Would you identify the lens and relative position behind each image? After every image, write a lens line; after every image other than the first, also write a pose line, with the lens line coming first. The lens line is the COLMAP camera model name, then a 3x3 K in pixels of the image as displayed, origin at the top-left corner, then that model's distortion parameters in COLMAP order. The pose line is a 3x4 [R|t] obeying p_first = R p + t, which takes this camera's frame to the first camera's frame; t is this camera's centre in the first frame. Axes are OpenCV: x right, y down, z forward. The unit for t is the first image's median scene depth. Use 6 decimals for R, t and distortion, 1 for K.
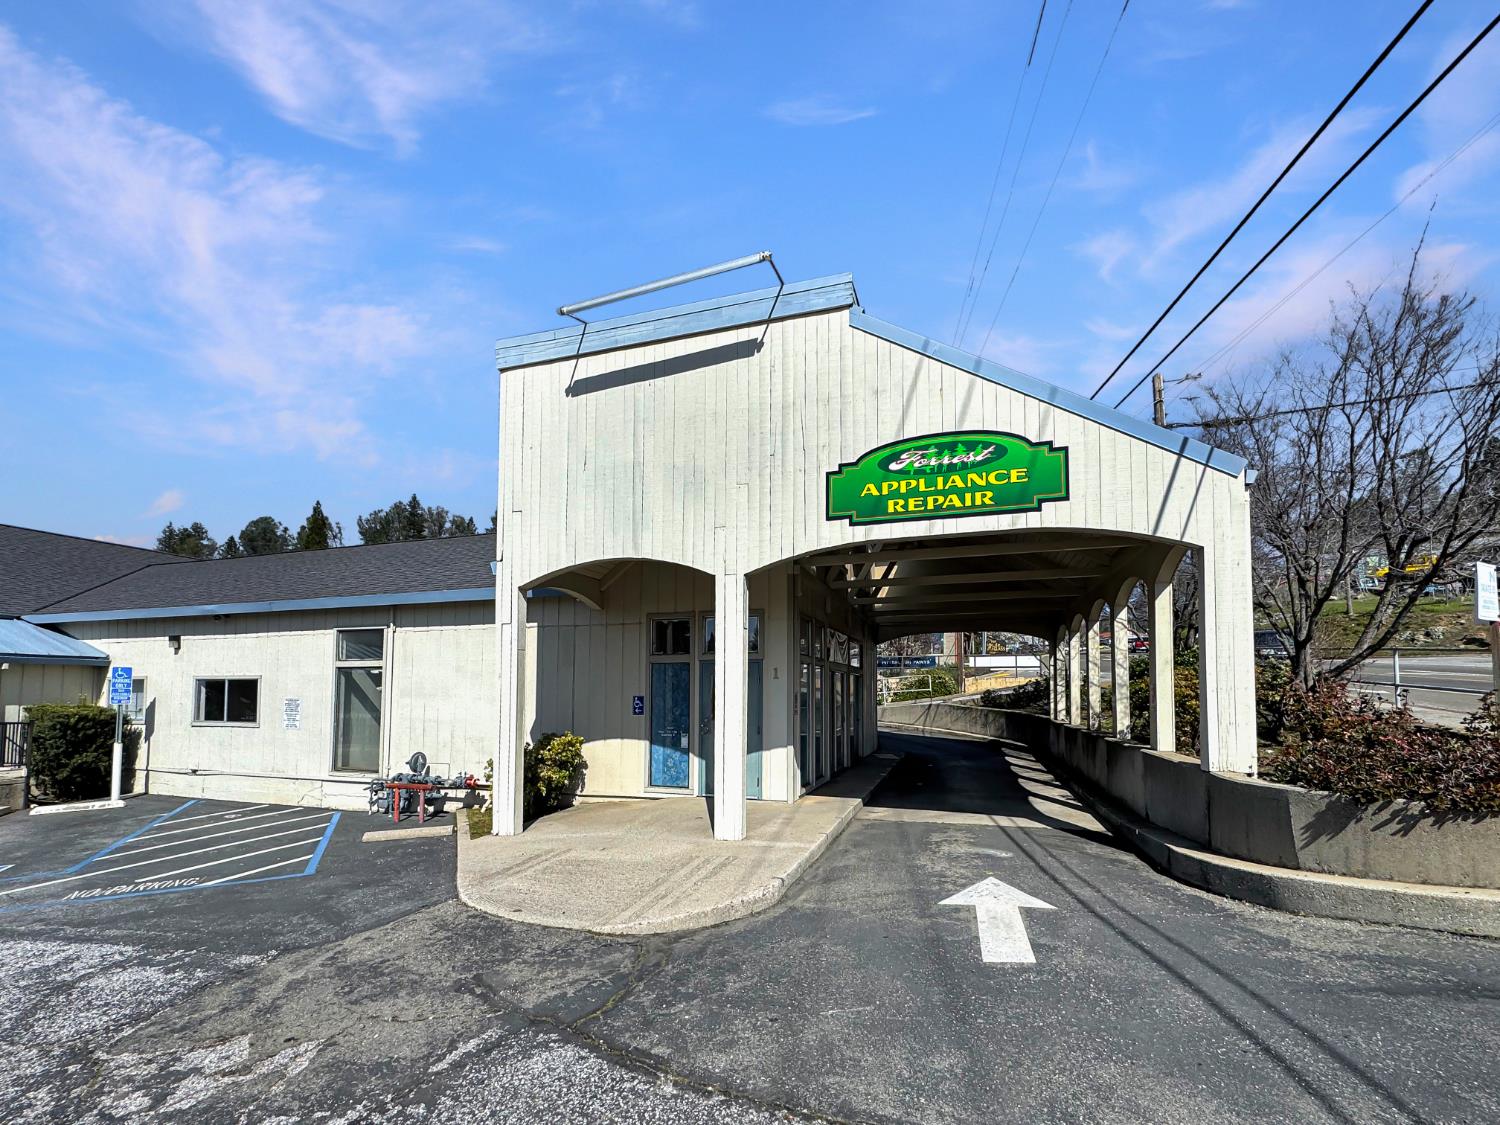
lens RADIAL K [[632.4, 0, 773.5], [0, 632.4, 660.3], [0, 0, 1]] dist [0.001069, 0.000079]
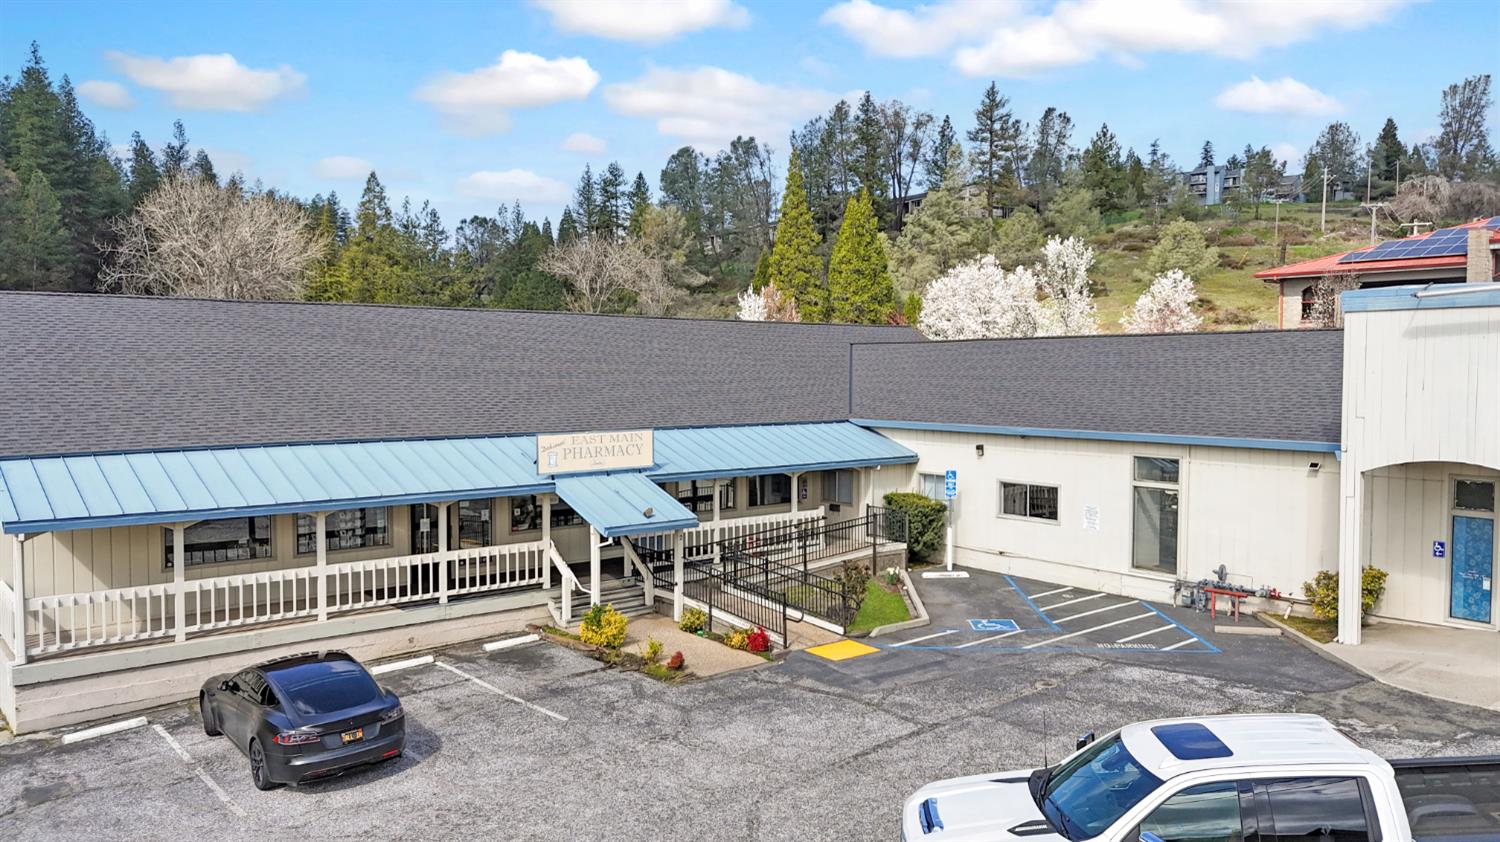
lens RADIAL K [[1117.5, 0, 746.4], [0, 1117.5, 432.6], [0, 0, 1]] dist [0.076488, -0.079847]
pose [[0.836431, 0.033629, -0.547040, -0.175488], [0.026296, 0.994504, 0.101345, -0.499736], [0.547442, -0.099153, 0.830949, -1.846808]]
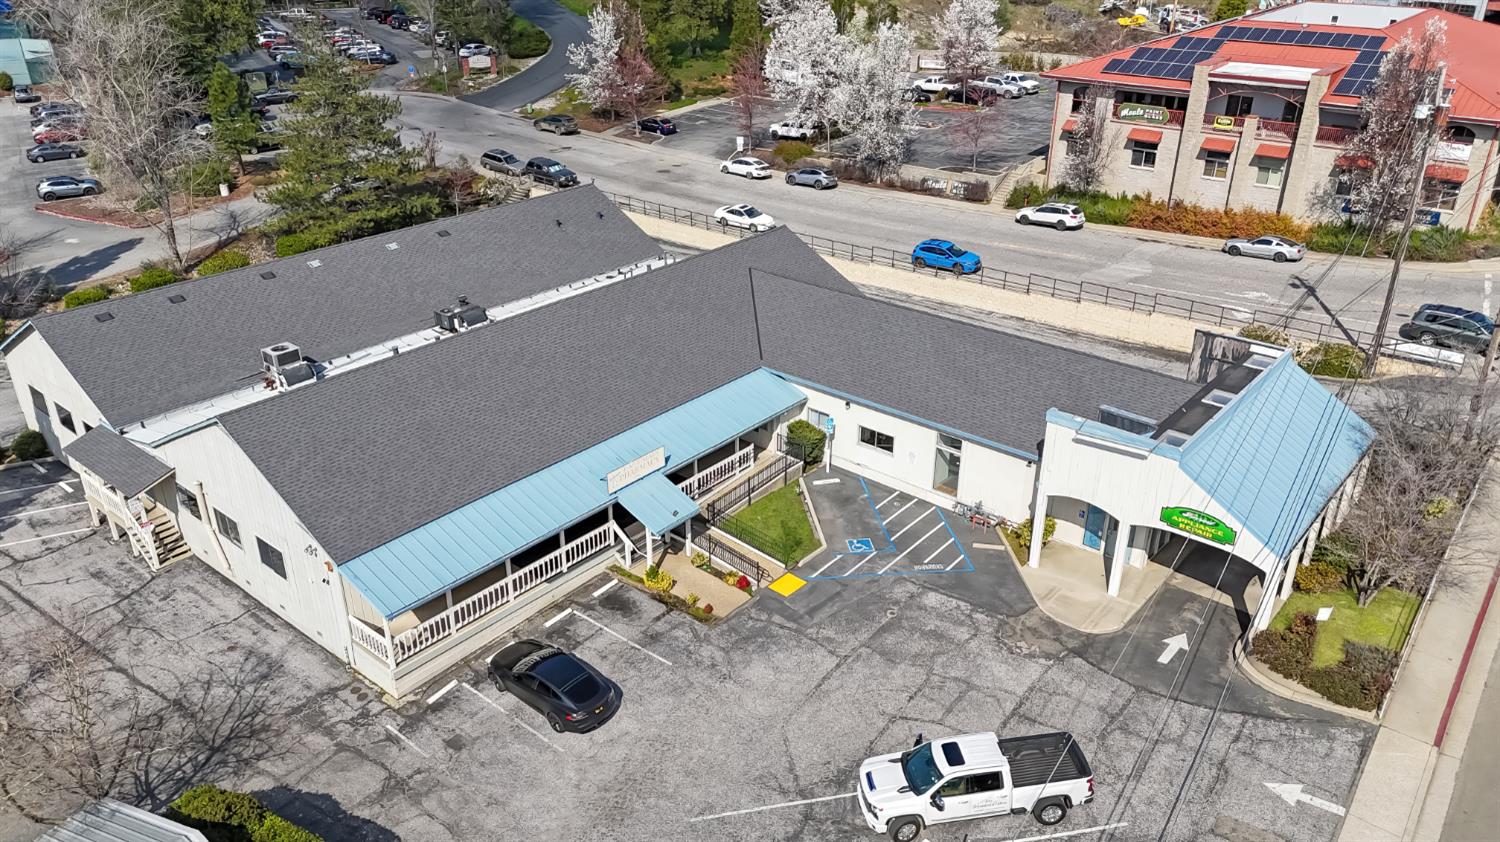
lens RADIAL K [[1134.8, 0, 750.0], [0, 1134.8, 421.0], [0, 0, 1]] dist [0.087575, -0.087067]
pose [[0.921280, 0.174474, -0.347565, 0.088533], [0.014131, 0.878106, 0.478257, -2.882601], [0.388642, -0.445520, 0.806517, -3.492549]]
